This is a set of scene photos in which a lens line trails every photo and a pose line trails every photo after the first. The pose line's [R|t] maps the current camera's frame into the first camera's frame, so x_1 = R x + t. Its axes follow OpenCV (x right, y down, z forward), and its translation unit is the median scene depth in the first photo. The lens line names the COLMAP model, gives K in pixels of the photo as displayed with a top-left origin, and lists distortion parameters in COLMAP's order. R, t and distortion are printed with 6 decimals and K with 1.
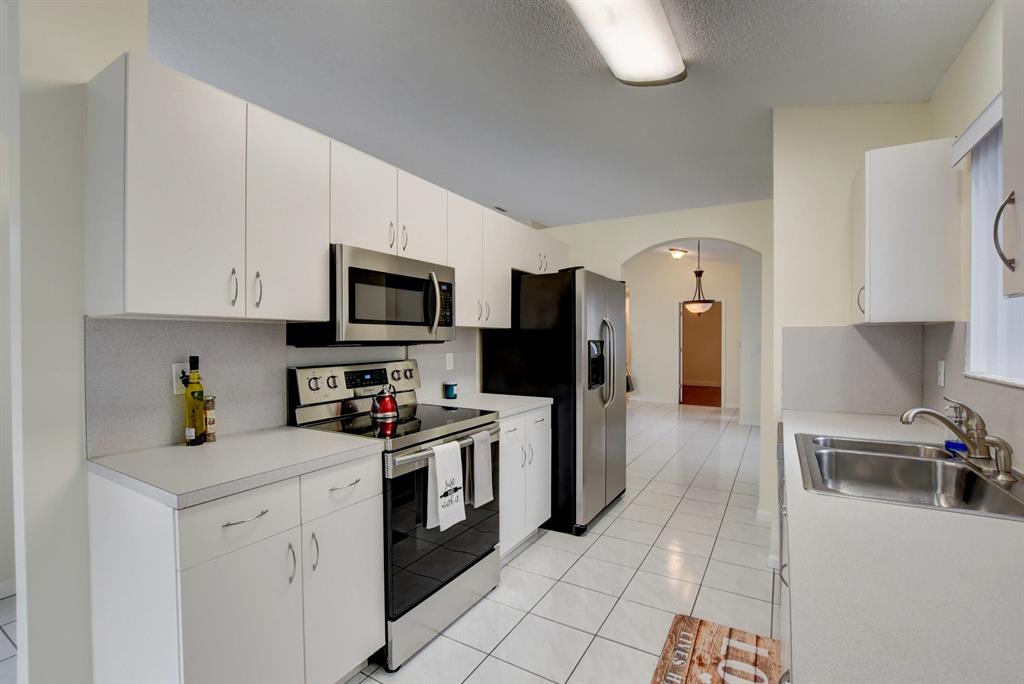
lens RADIAL K [[450.0, 0, 510.4], [0, 450.0, 341.8], [0, 0, 1]] dist [-0.001316, -0.000104]
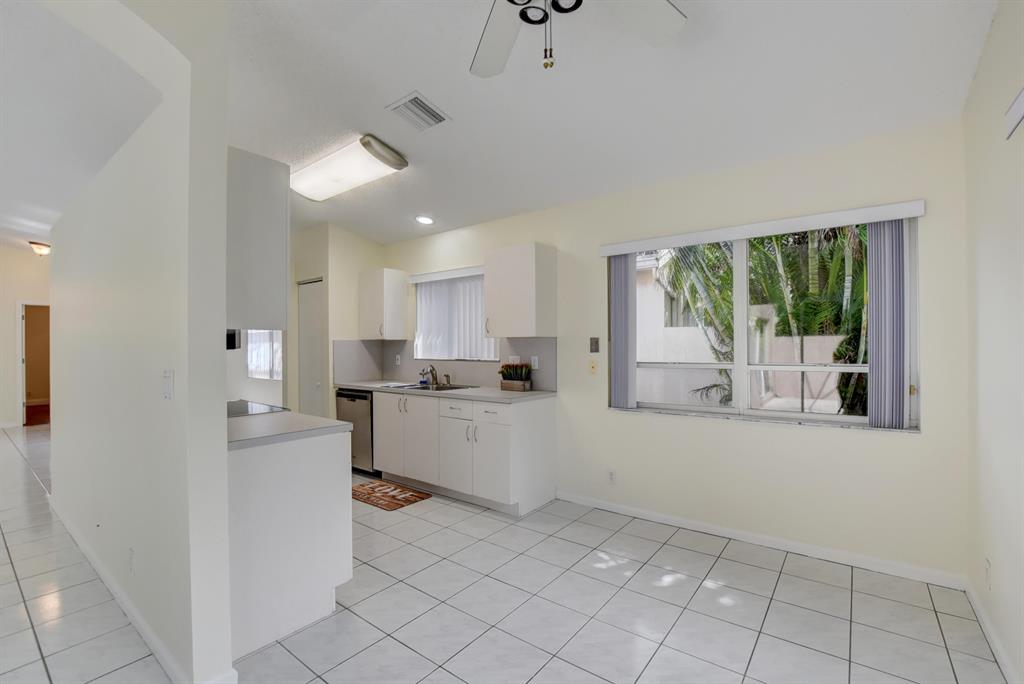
lens RADIAL K [[450.0, 0, 508.7], [0, 450.0, 345.8], [0, 0, 1]] dist [-0.001316, -0.000104]
pose [[0.120559, 0.002729, 0.992702, -1.293748], [0.011725, 0.999923, -0.004173, 0.007927], [-0.992637, 0.012143, 0.120517, 0.046880]]
